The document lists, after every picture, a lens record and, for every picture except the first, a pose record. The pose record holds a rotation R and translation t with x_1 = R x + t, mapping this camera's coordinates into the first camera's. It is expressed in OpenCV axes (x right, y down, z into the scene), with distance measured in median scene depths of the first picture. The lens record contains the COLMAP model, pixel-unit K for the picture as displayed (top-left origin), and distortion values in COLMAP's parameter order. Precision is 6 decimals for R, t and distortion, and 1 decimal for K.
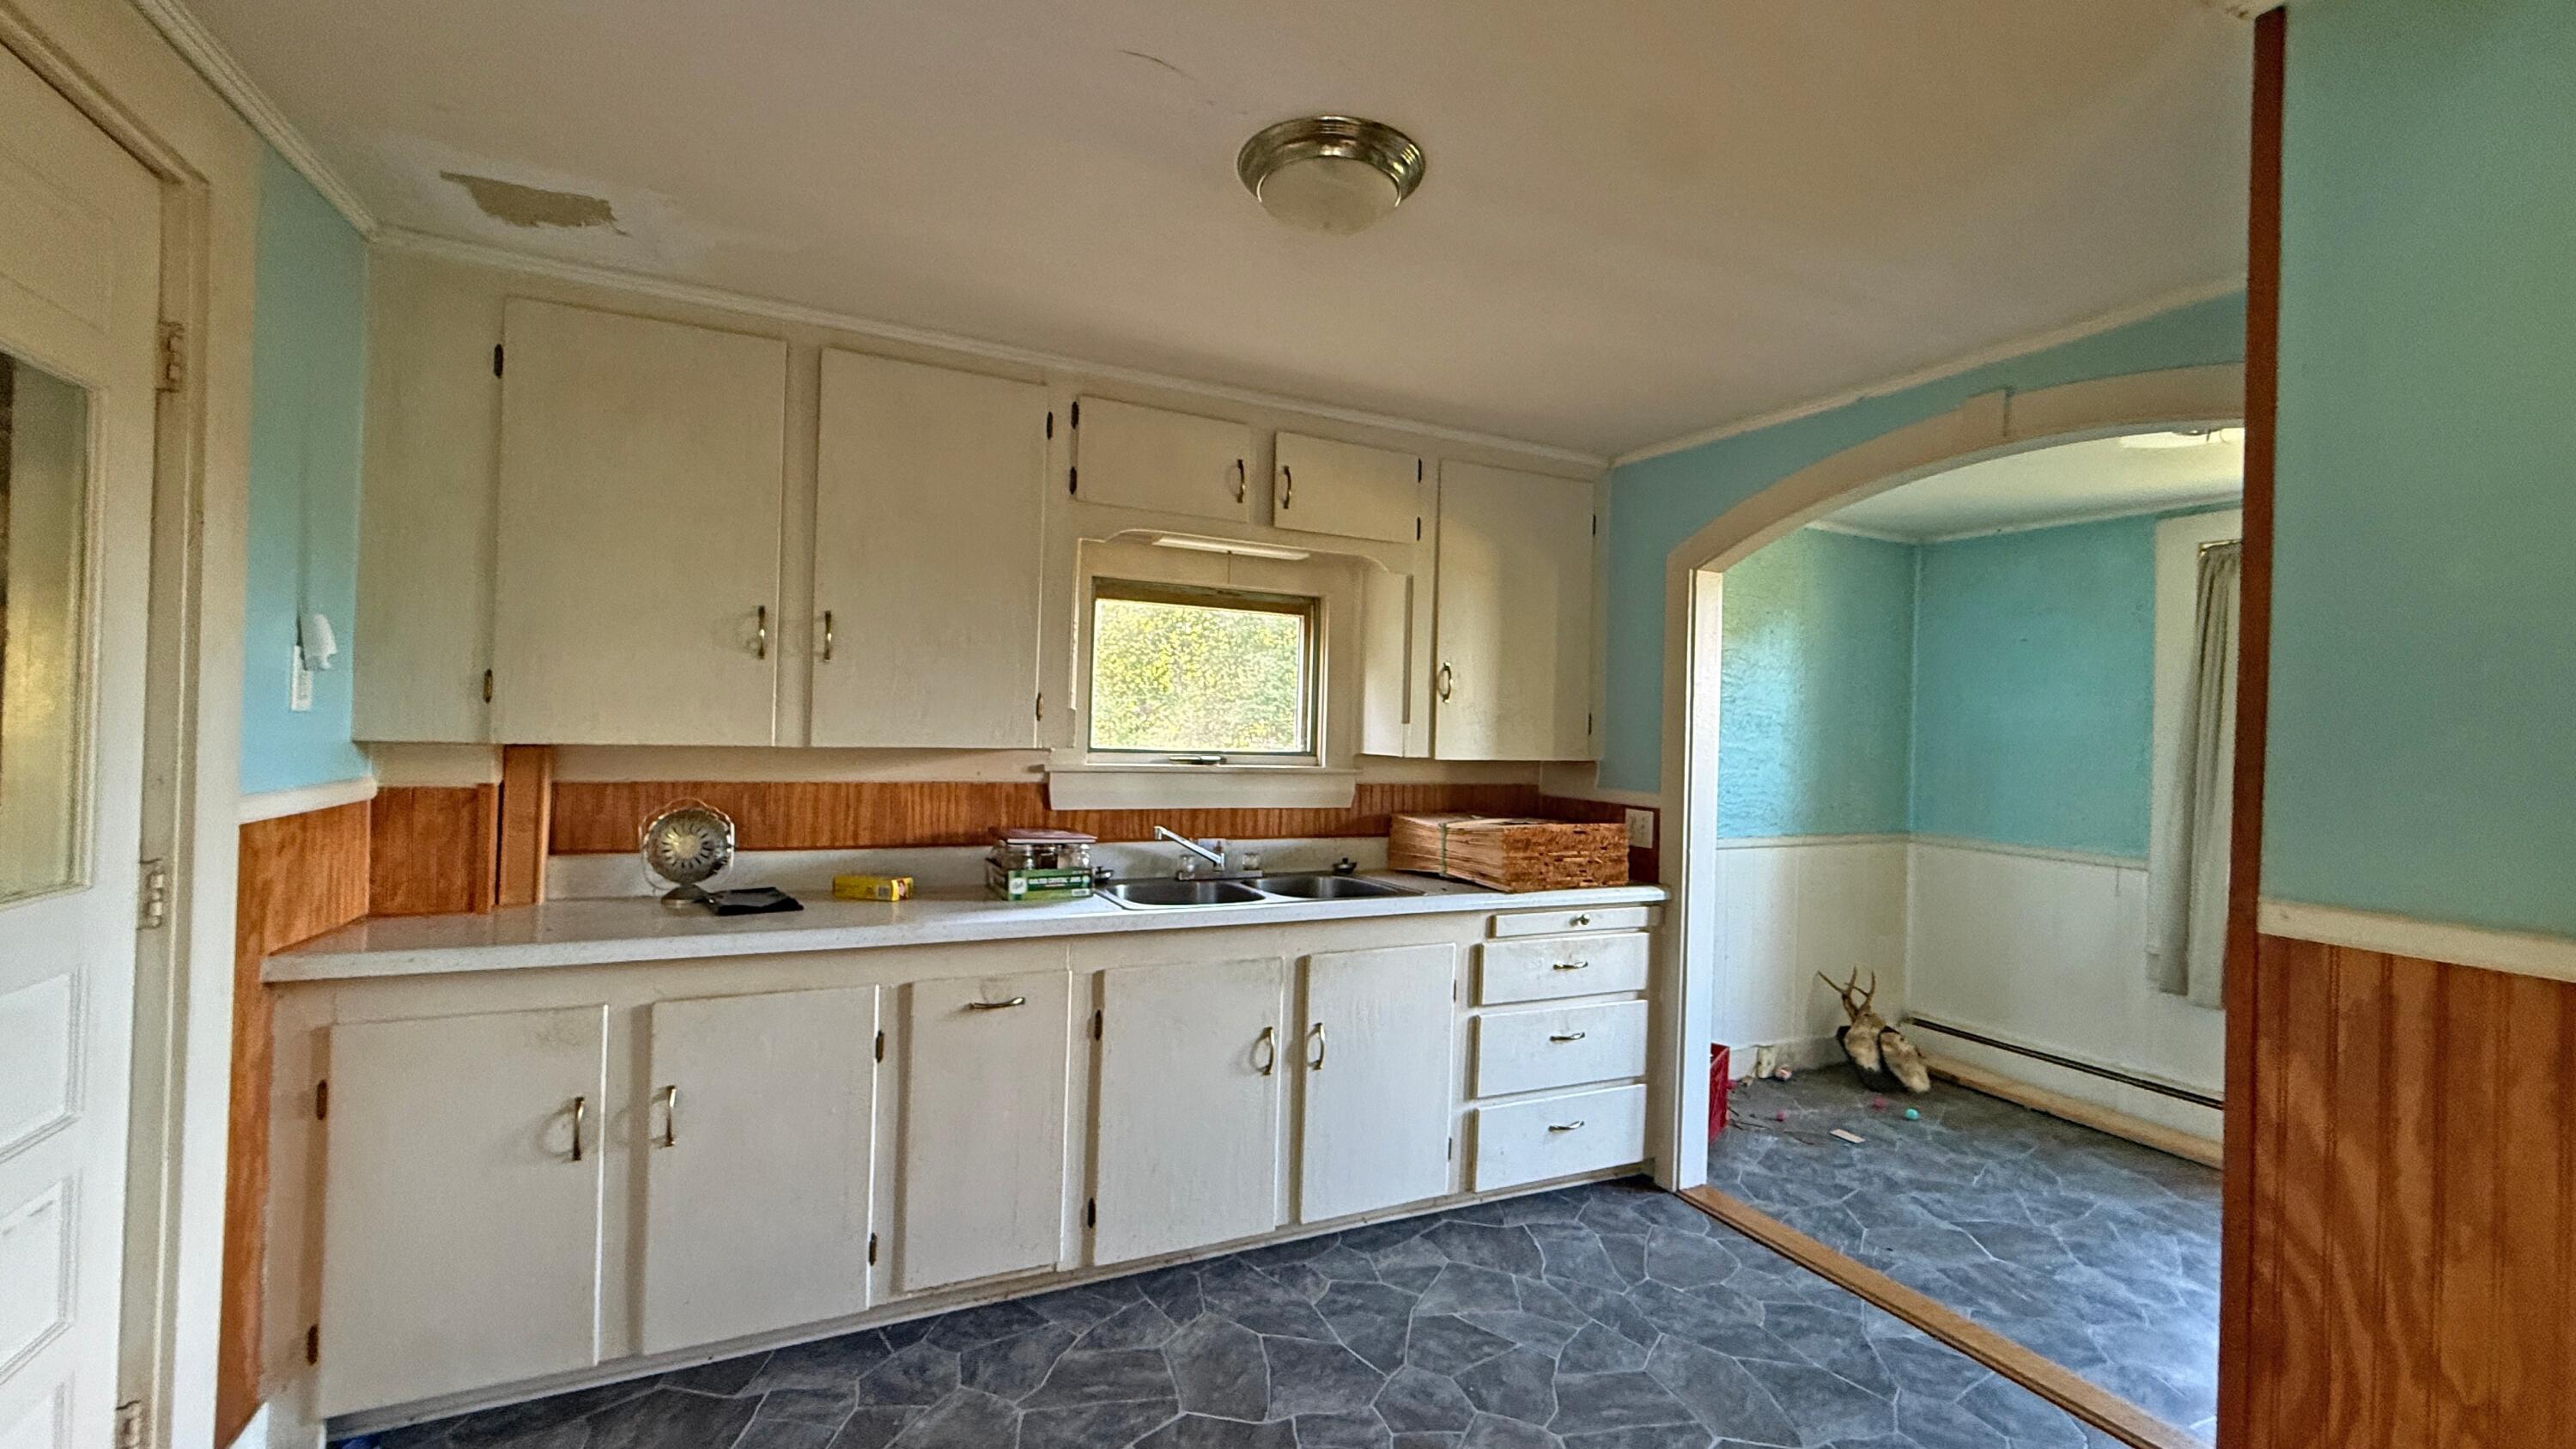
lens RADIAL K [[1018.8, 0, 1286.8], [0, 1018.8, 720.8], [0, 0, 1]] dist [-0.000333, 0.000371]
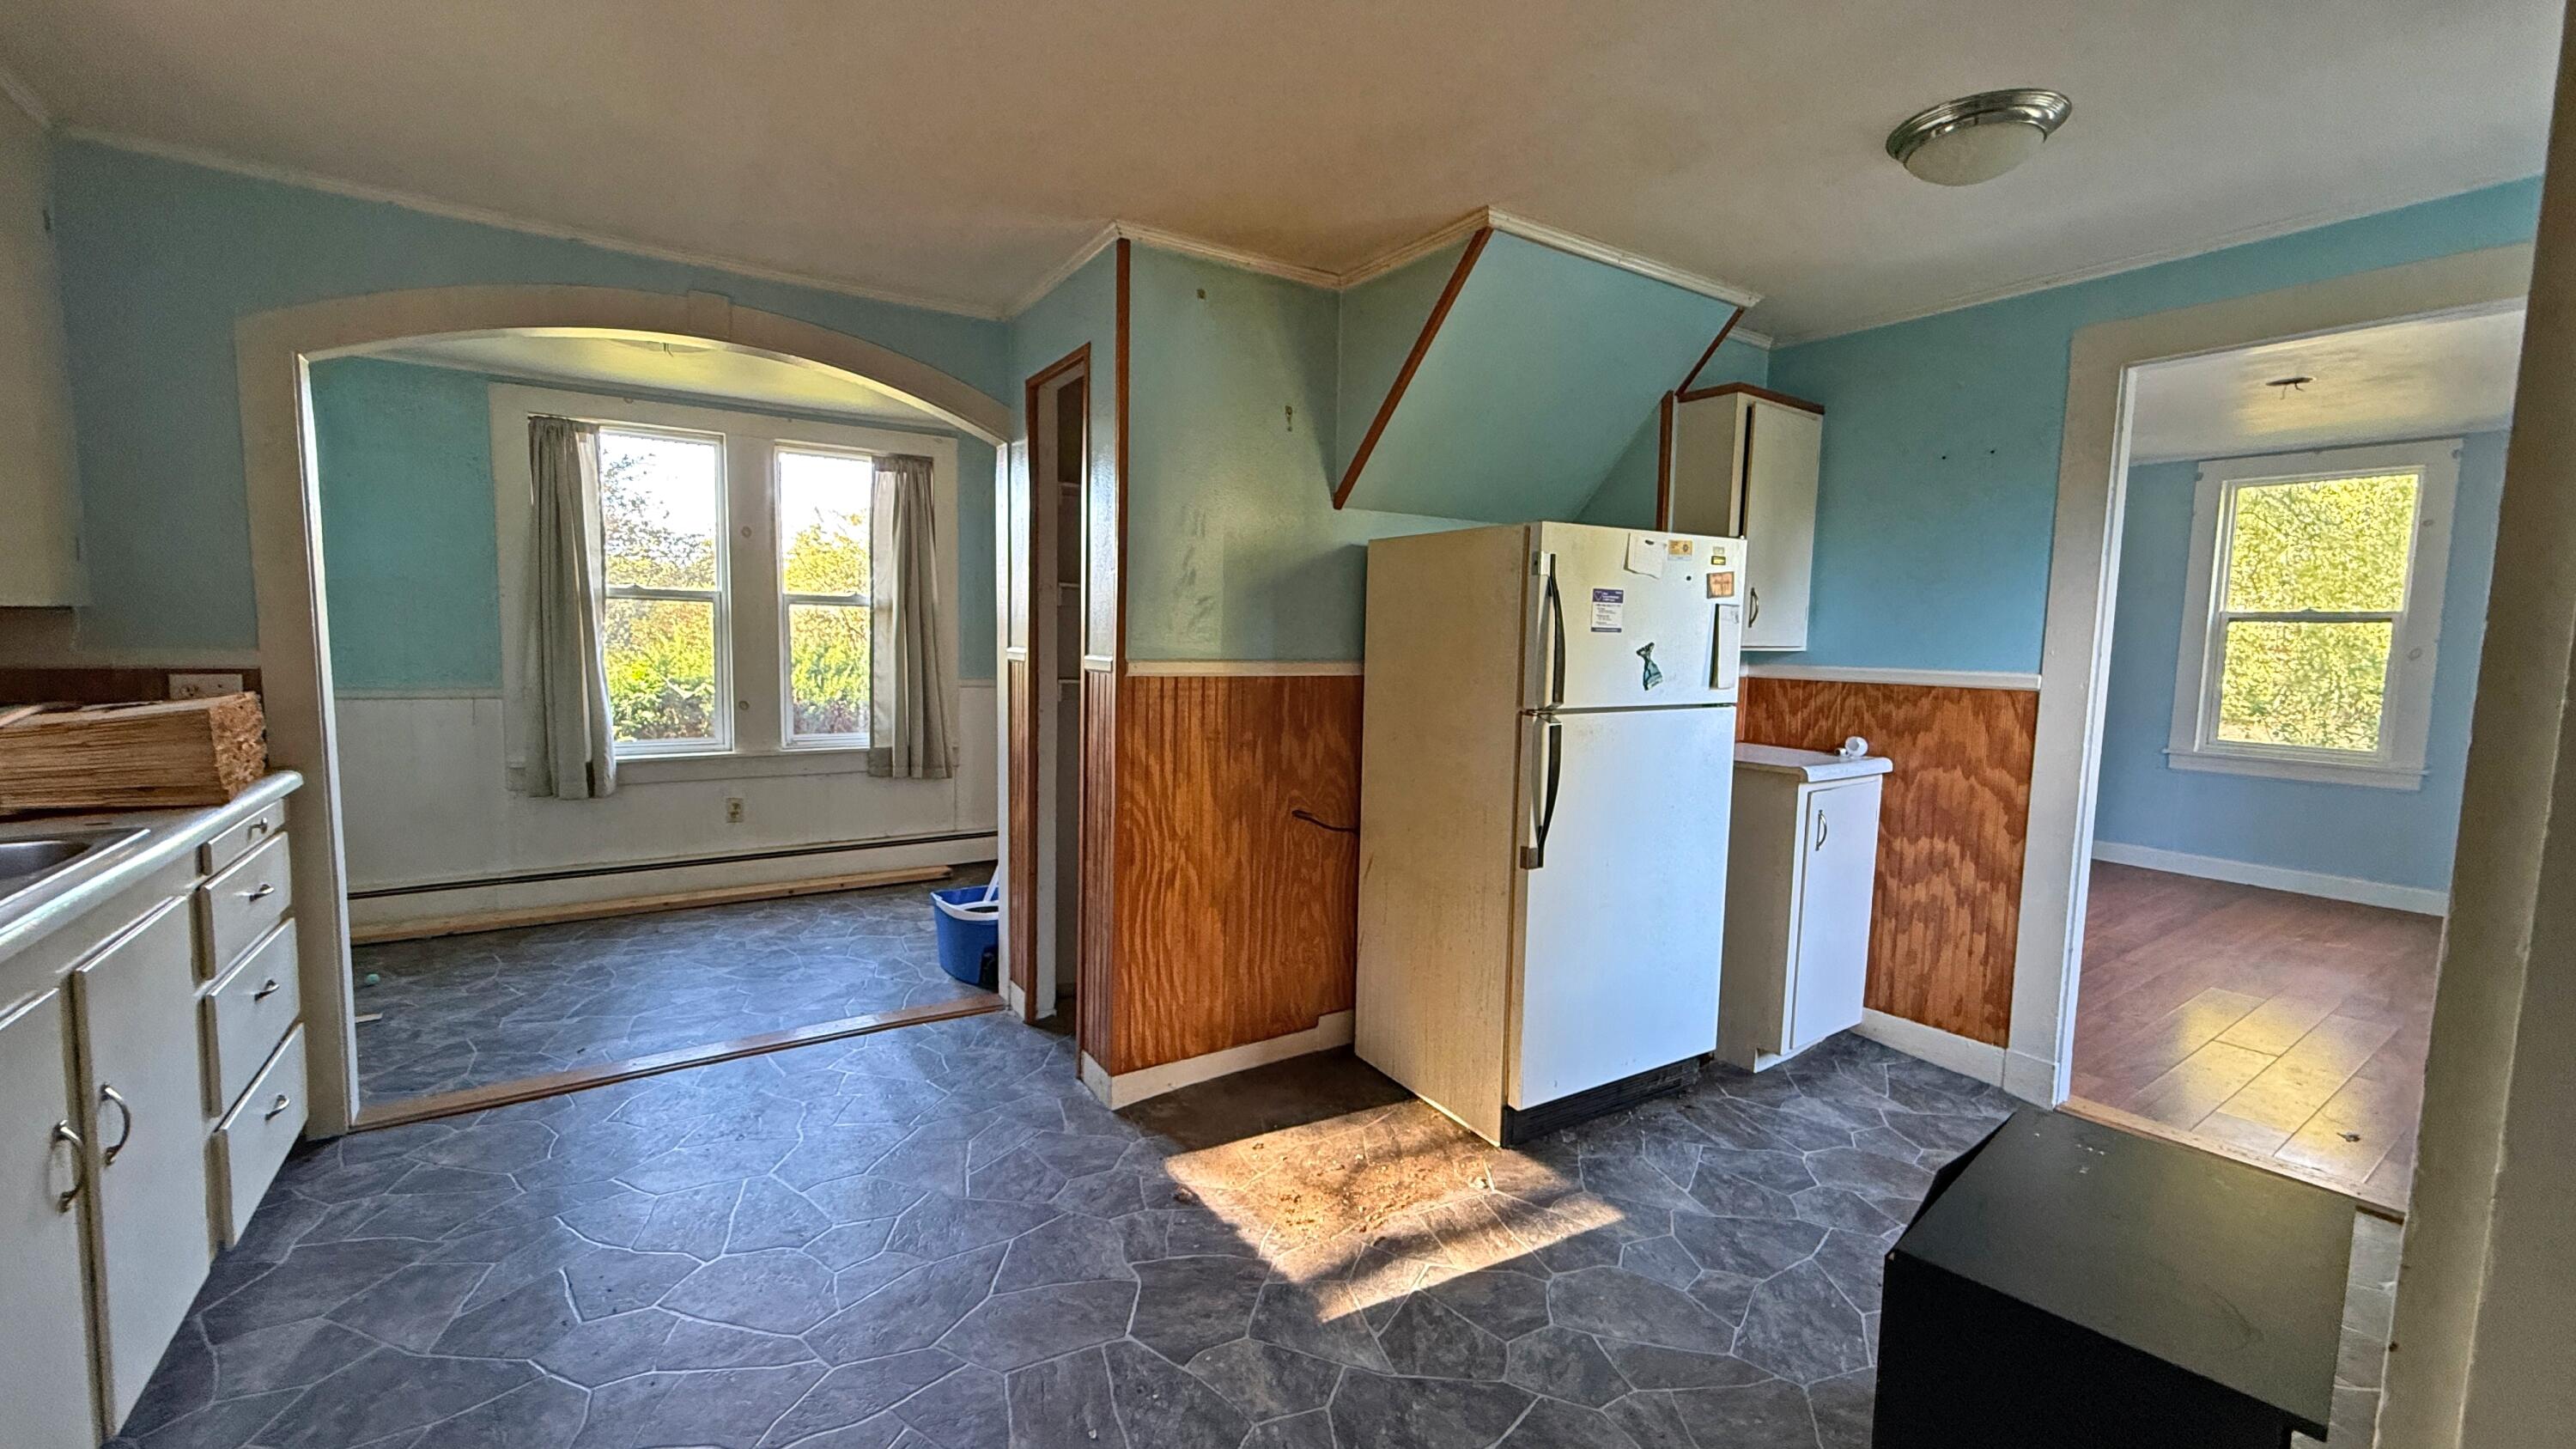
lens RADIAL K [[1018.8, 0, 1279.8], [0, 1018.8, 723.4], [0, 0, 1]] dist [-0.000333, 0.000371]
pose [[-0.146708, -0.125772, 0.981151, -0.439511], [-0.032894, 0.991956, 0.122238, 0.008886], [-0.988633, -0.014340, -0.149665, 0.340784]]
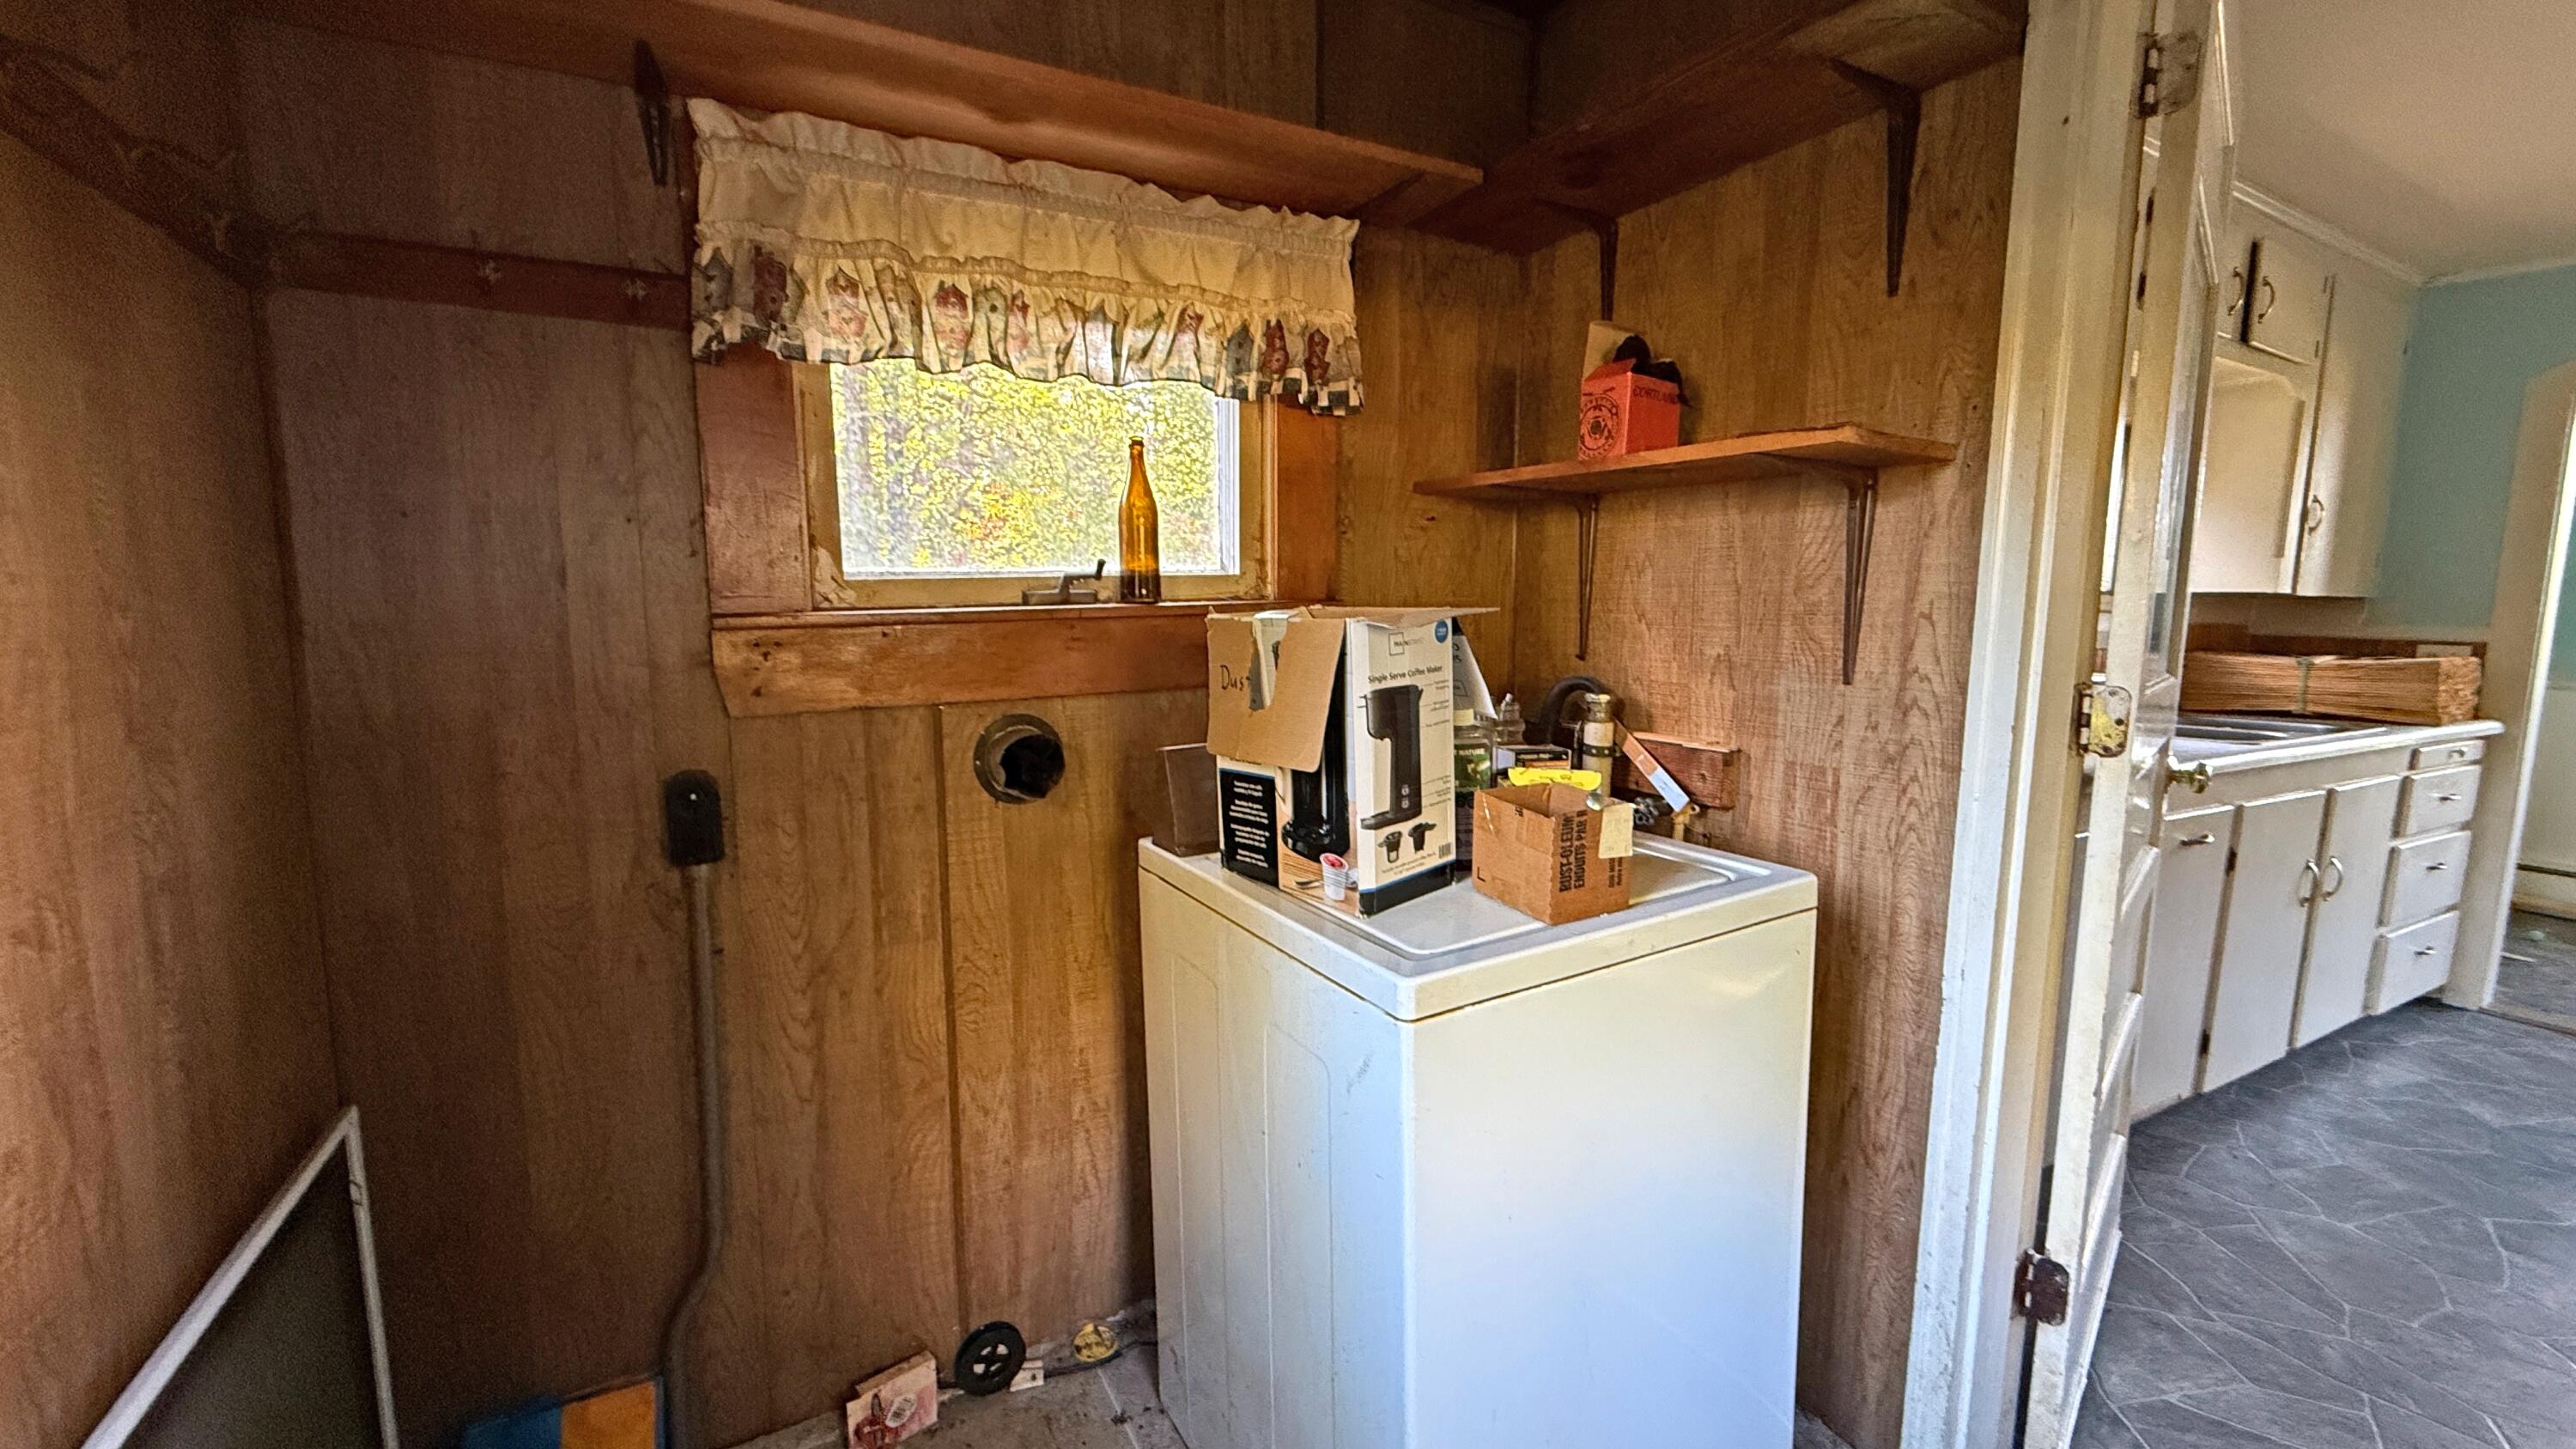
lens RADIAL K [[1018.8, 0, 1294.5], [0, 1018.8, 726.7], [0, 0, 1]] dist [-0.000333, 0.000371]
pose [[0.998219, -0.021738, 0.055546, -0.779501], [0.014583, 0.991909, 0.126112, 0.023412], [-0.057838, -0.125077, 0.990460, 0.066355]]
